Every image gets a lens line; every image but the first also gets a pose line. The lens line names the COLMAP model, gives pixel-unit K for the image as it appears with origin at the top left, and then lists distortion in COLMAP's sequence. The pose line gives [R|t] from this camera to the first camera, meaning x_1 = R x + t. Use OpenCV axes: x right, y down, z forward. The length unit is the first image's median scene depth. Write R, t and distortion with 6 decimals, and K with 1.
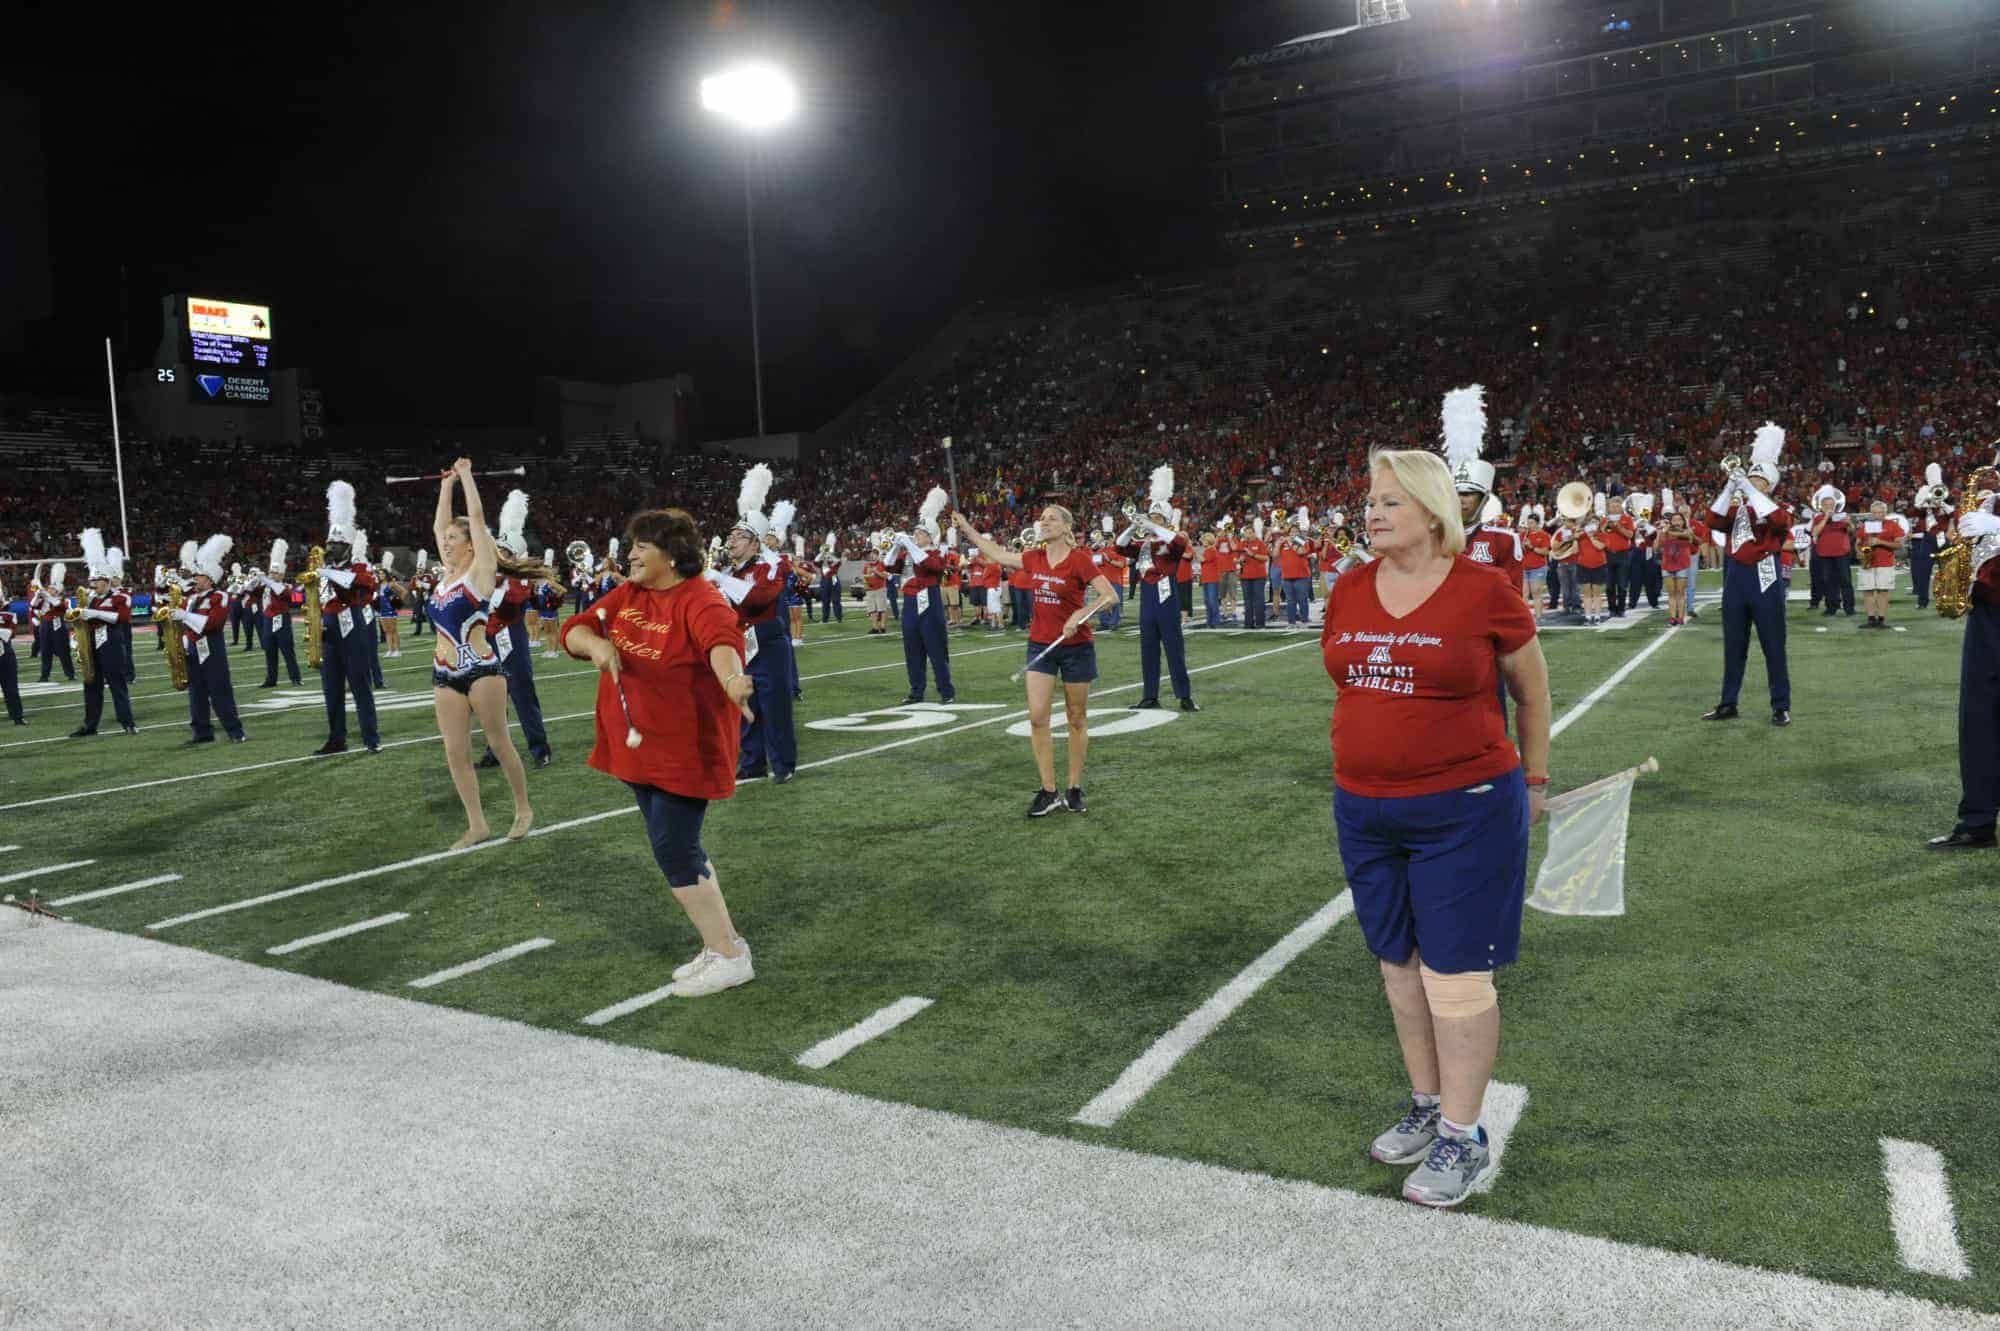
lens RADIAL K [[1365.2, 0, 1003.3], [0, 1365.2, 664.8], [0, 0, 1]] dist [-0.040272, -0.016700]
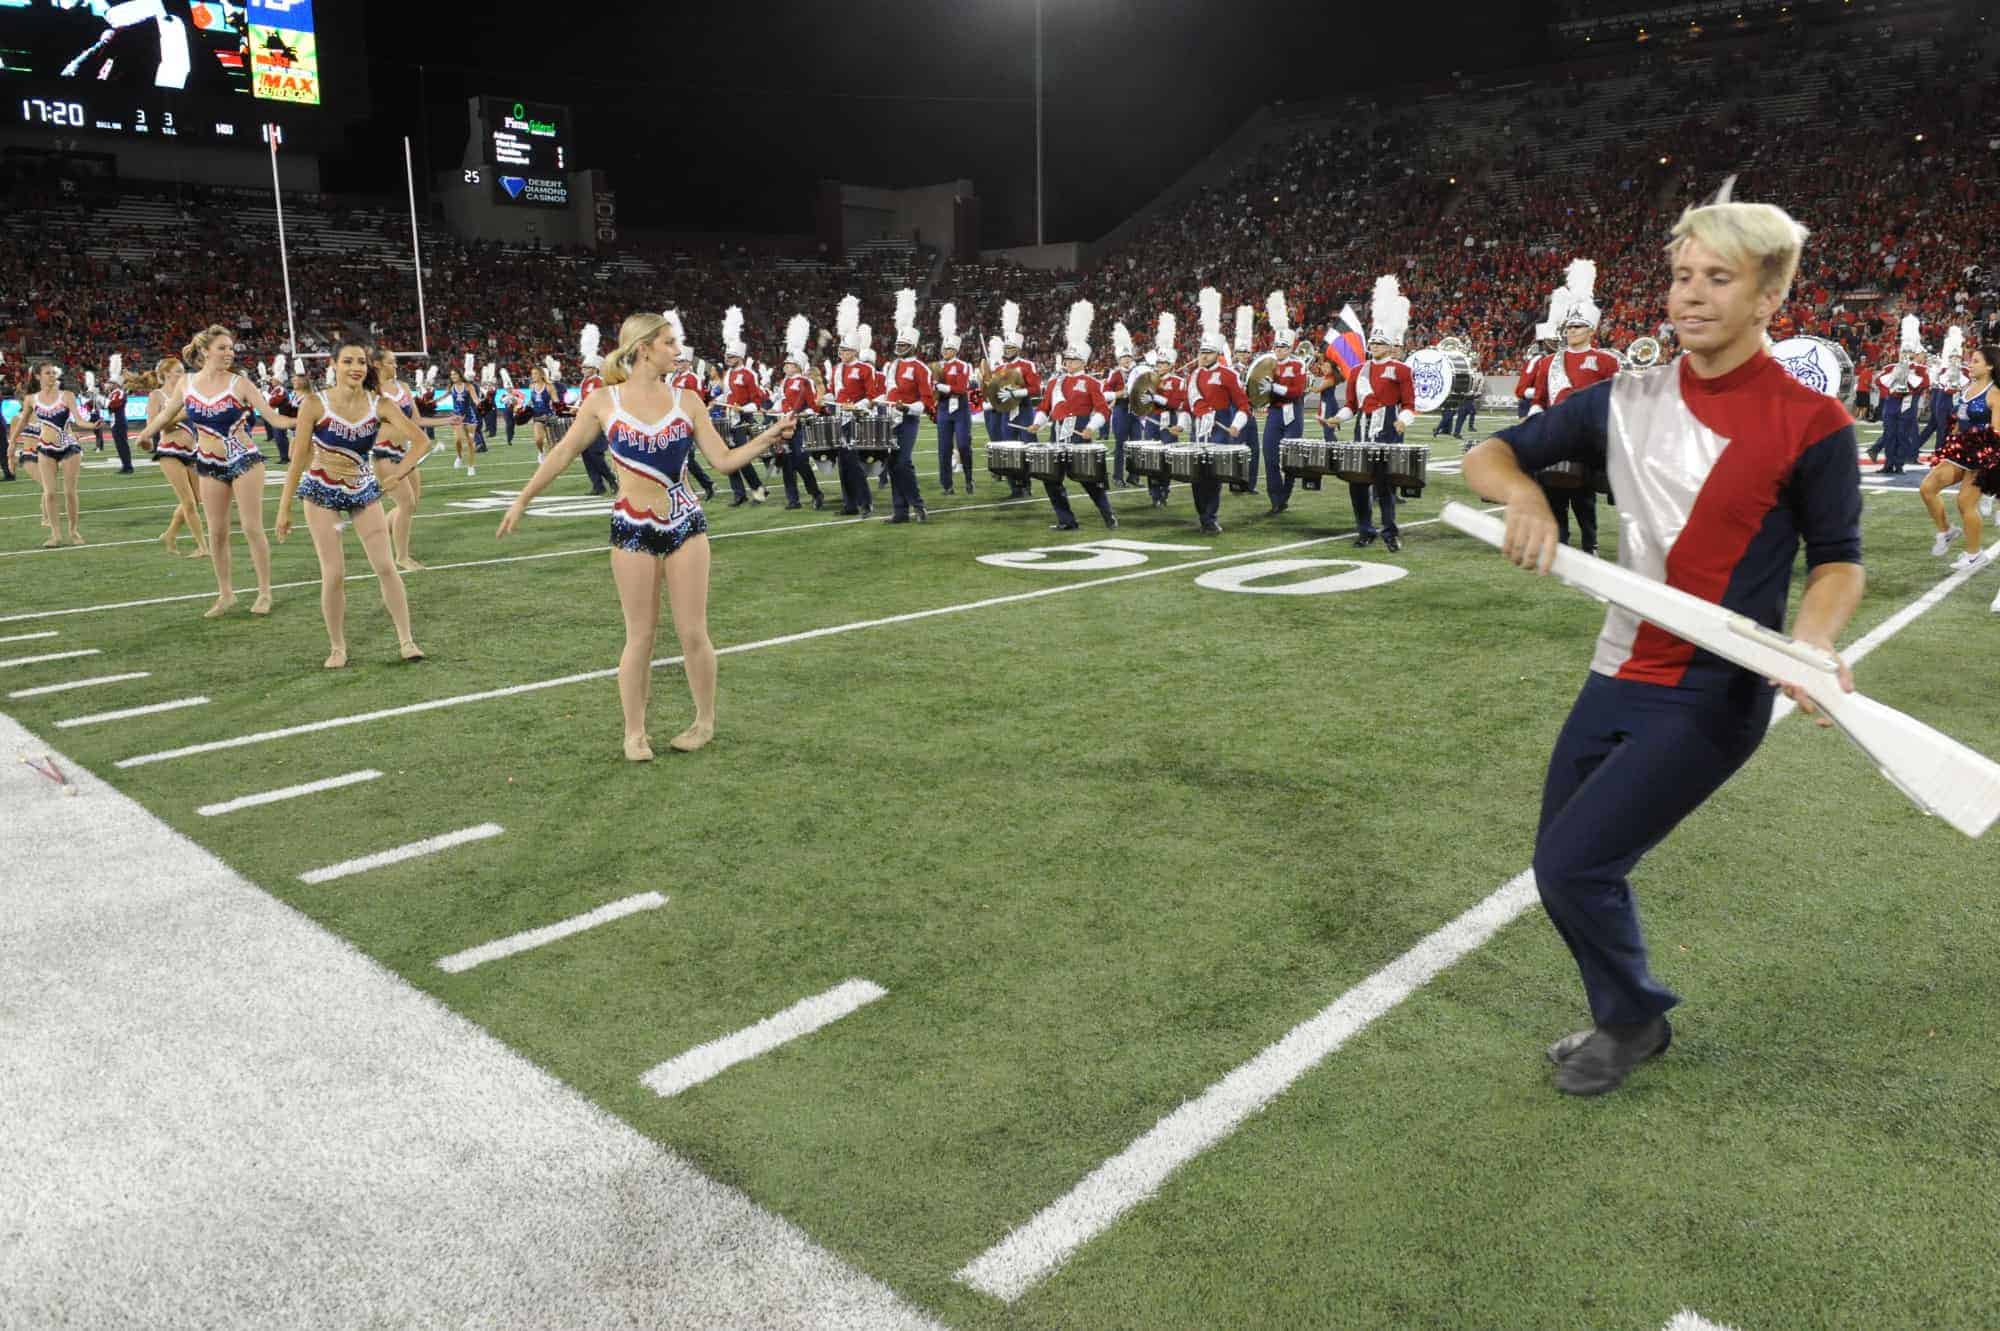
lens RADIAL K [[1371.1, 0, 1001.6], [0, 1371.1, 666.2], [0, 0, 1]] dist [-0.049163, -0.000813]
pose [[0.978600, 0.072579, -0.192546, 0.104352], [-0.046905, 0.989776, 0.134697, -0.015825], [0.200354, -0.122784, 0.971999, 0.267343]]
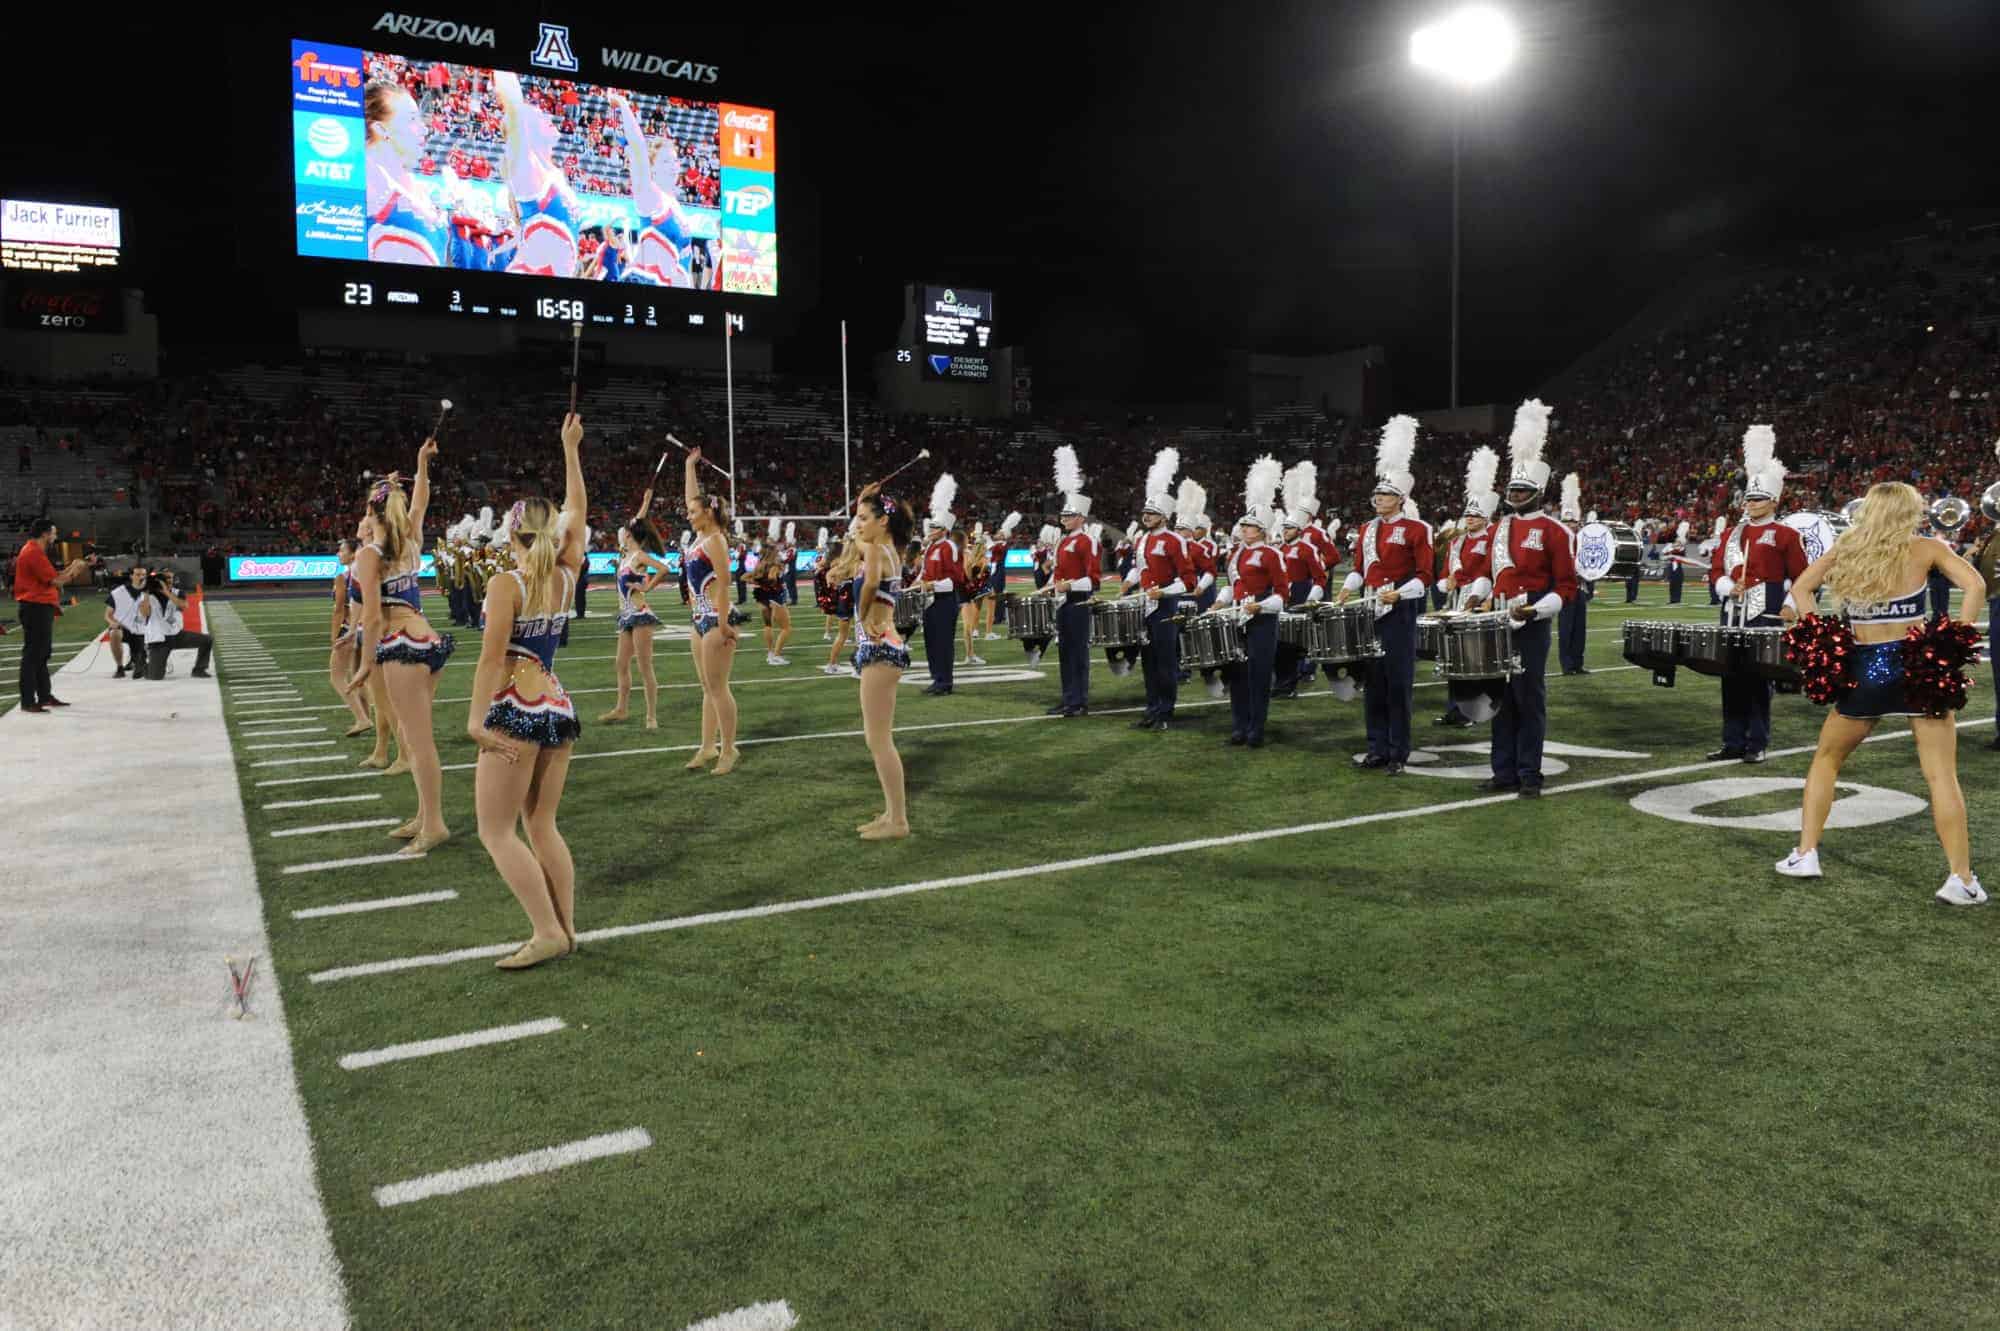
lens RADIAL K [[1370.2, 0, 999.6], [0, 1370.2, 665.6], [0, 0, 1]] dist [-0.046570, -0.005993]
pose [[0.878532, 0.075872, -0.471620, 0.078225], [-0.067604, 0.997116, 0.034479, -0.041962], [0.472876, 0.001593, 0.881128, 0.505597]]
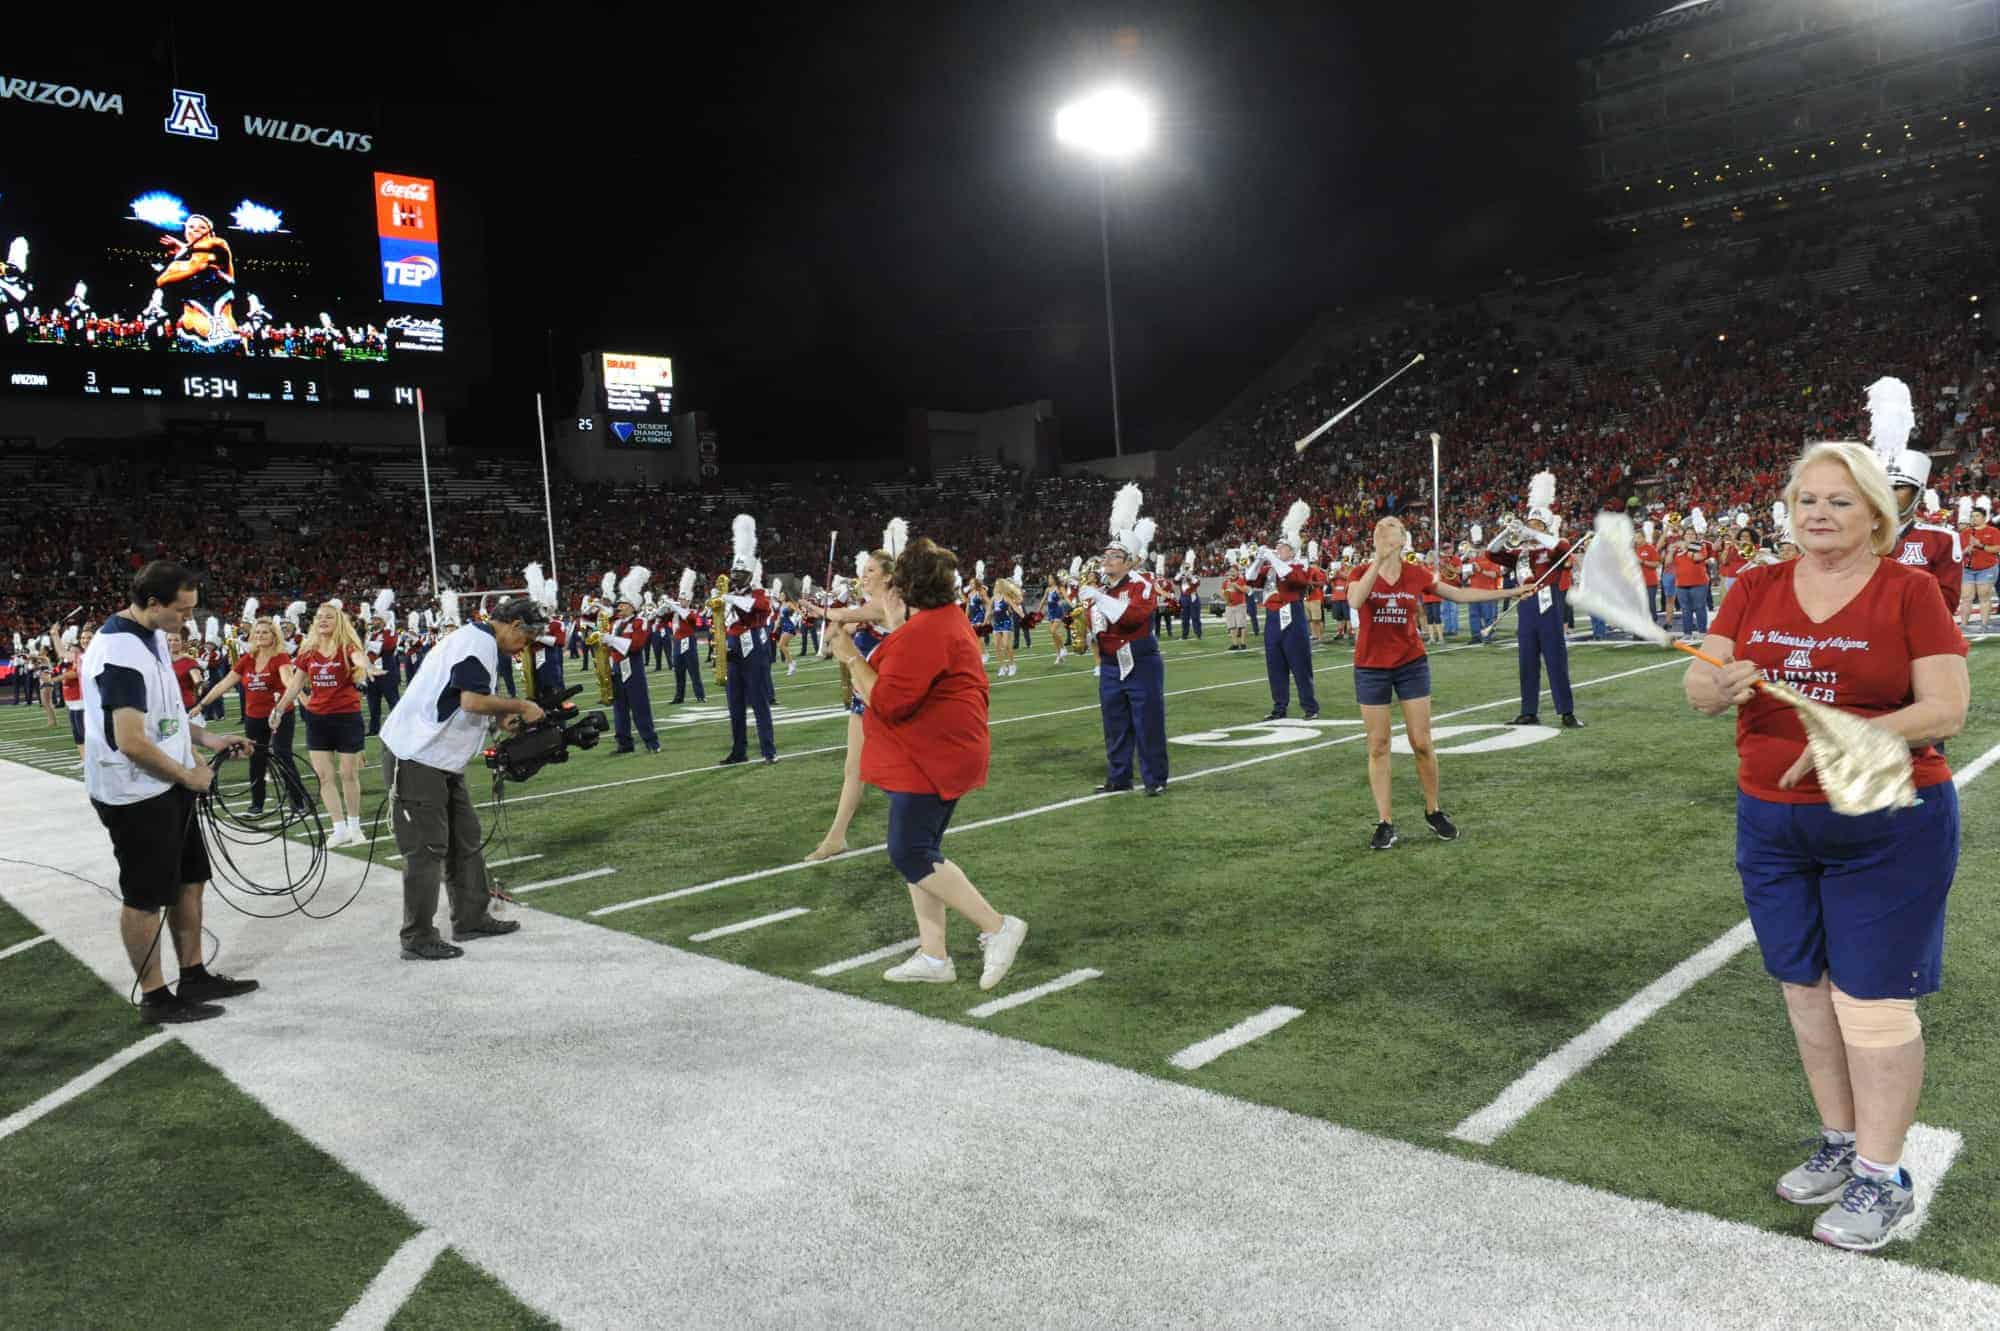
lens RADIAL K [[1368.0, 0, 1001.9], [0, 1368.0, 665.0], [0, 0, 1]] dist [-0.050155, -0.000263]
pose [[0.965910, -0.007535, -0.258769, -0.003956], [0.004310, 0.999906, -0.013028, 0.002383], [0.258843, 0.011469, 0.965851, -0.024769]]
